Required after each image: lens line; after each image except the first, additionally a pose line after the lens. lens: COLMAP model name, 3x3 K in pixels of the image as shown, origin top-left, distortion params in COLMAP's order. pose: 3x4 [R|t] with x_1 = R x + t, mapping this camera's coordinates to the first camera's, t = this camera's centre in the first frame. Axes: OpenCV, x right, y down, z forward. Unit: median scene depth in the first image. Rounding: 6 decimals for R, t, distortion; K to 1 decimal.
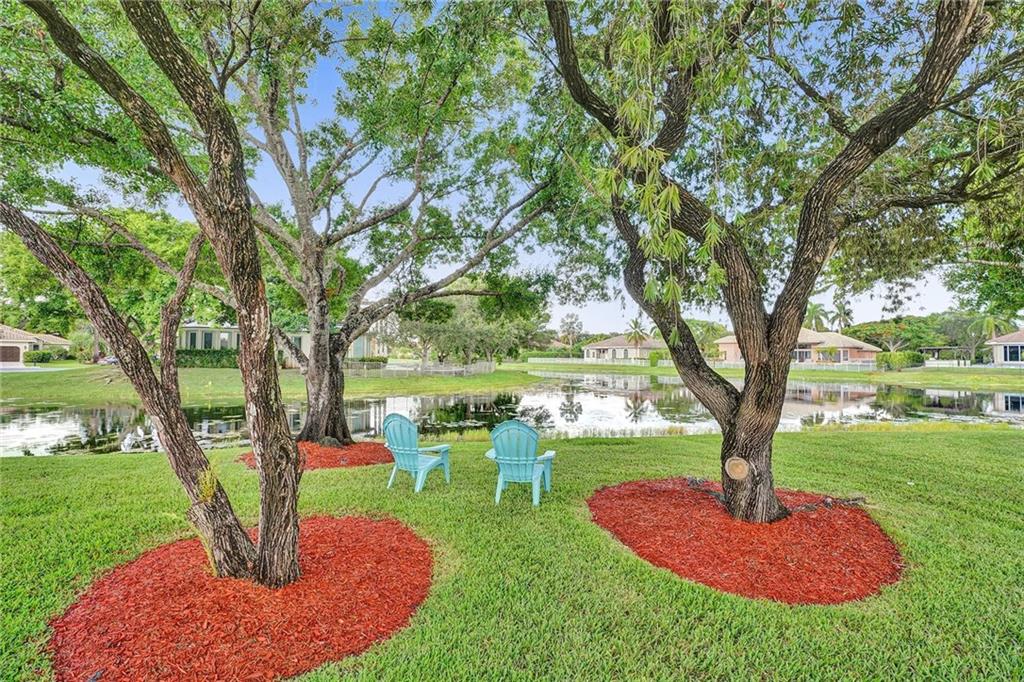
lens RADIAL K [[480.5, 0, 509.5], [0, 480.5, 331.0], [0, 0, 1]] dist [-0.065589, 0.019390]
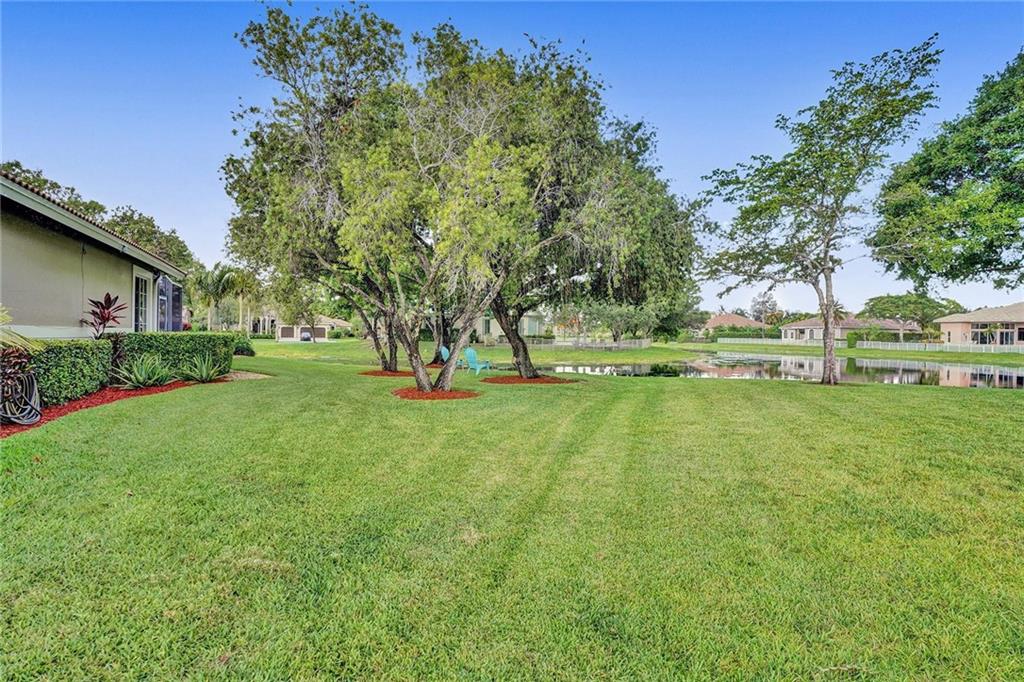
lens RADIAL K [[480.5, 0, 509.5], [0, 480.5, 331.0], [0, 0, 1]] dist [-0.065589, 0.019390]
pose [[0.904718, 0.002043, -0.426007, 0.109031], [0.015142, 0.999202, 0.036950, -0.002364], [0.425742, -0.039880, 0.903965, -0.118907]]
